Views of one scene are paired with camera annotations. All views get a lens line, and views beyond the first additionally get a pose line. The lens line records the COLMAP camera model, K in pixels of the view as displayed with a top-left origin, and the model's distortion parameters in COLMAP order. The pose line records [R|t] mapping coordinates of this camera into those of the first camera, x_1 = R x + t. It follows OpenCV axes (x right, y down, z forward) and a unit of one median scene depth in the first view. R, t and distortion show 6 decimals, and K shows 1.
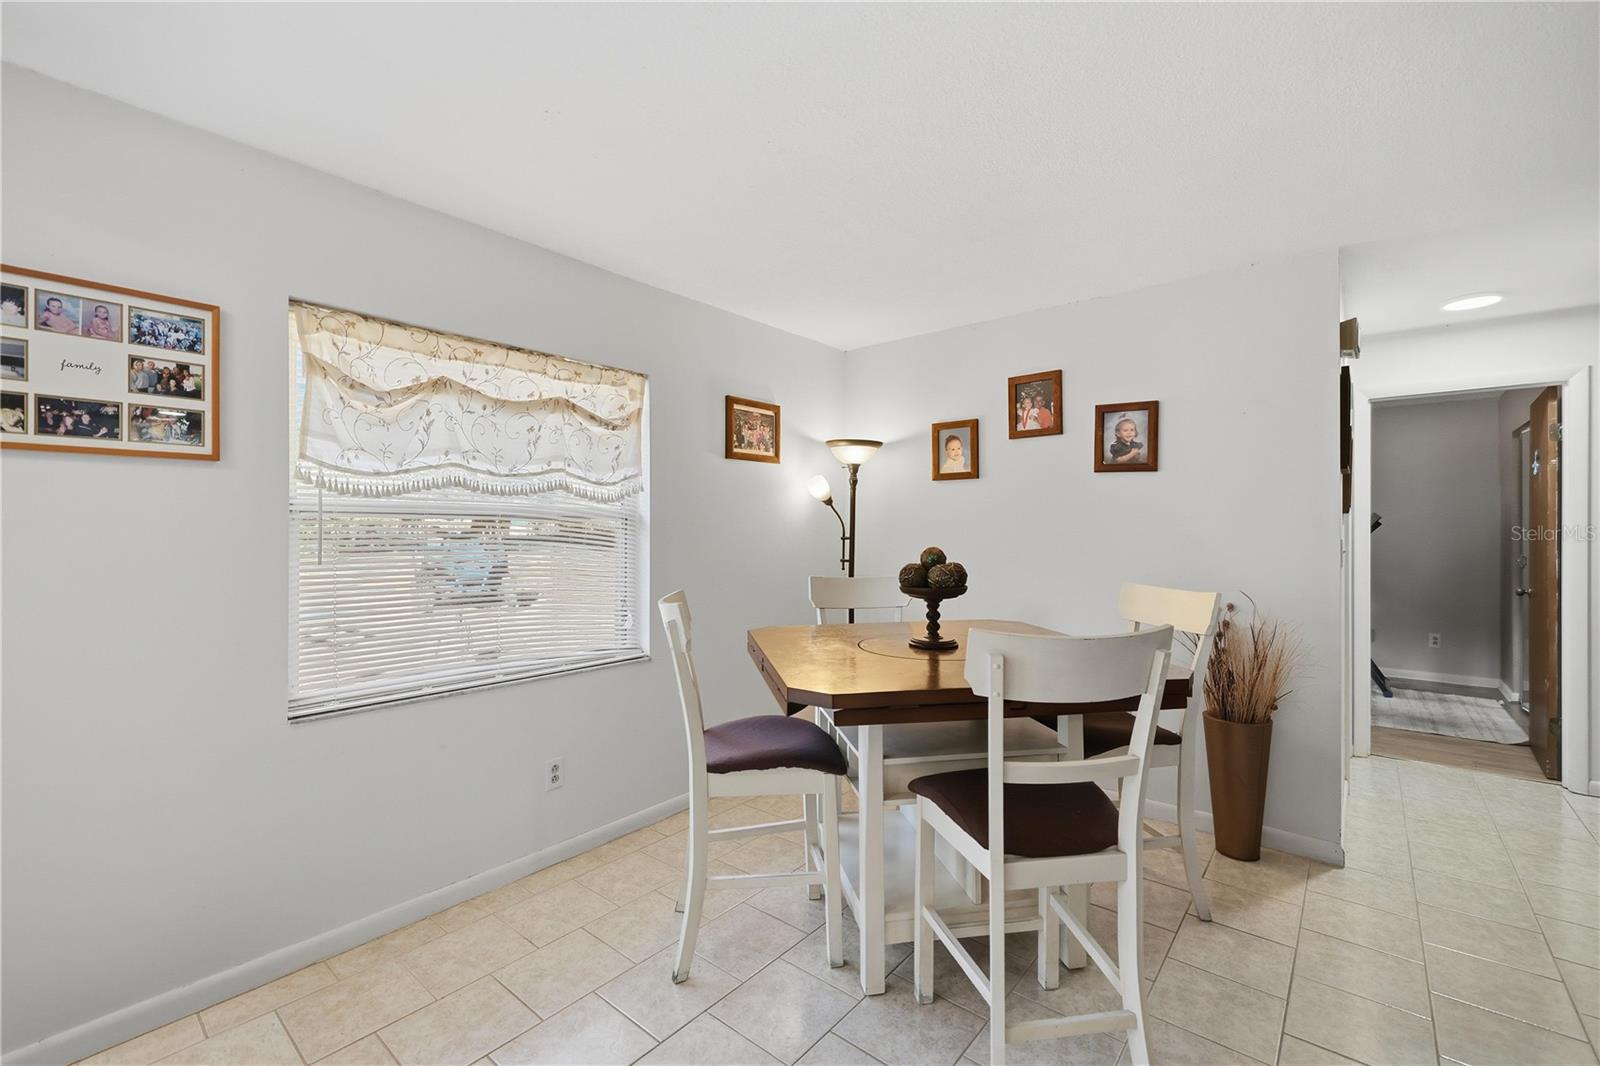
lens RADIAL K [[671.8, 0, 804.9], [0, 671.8, 526.3], [0, 0, 1]] dist [-0.000507, 0.000084]
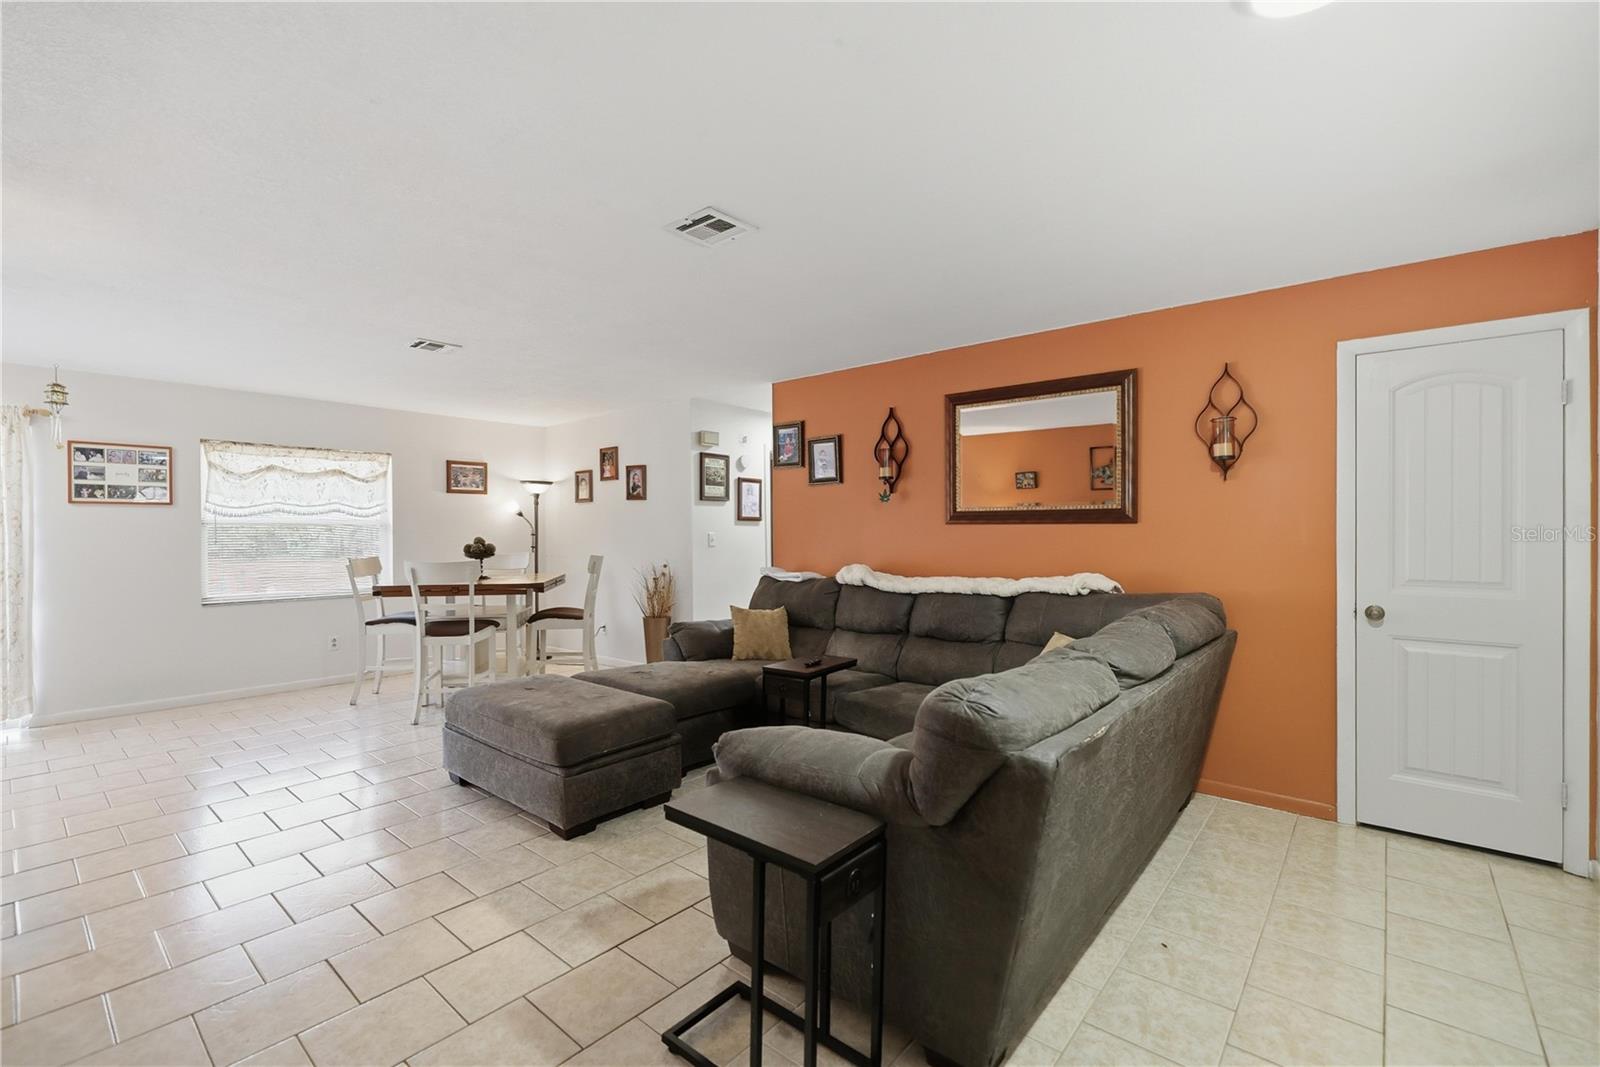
lens RADIAL K [[671.8, 0, 799.2], [0, 671.8, 529.8], [0, 0, 1]] dist [-0.000507, 0.000084]
pose [[0.999981, -0.005806, 0.002252, 1.104778], [0.005800, 0.999980, 0.002445, 0.006167], [-0.002266, -0.002432, 0.999994, -1.147422]]
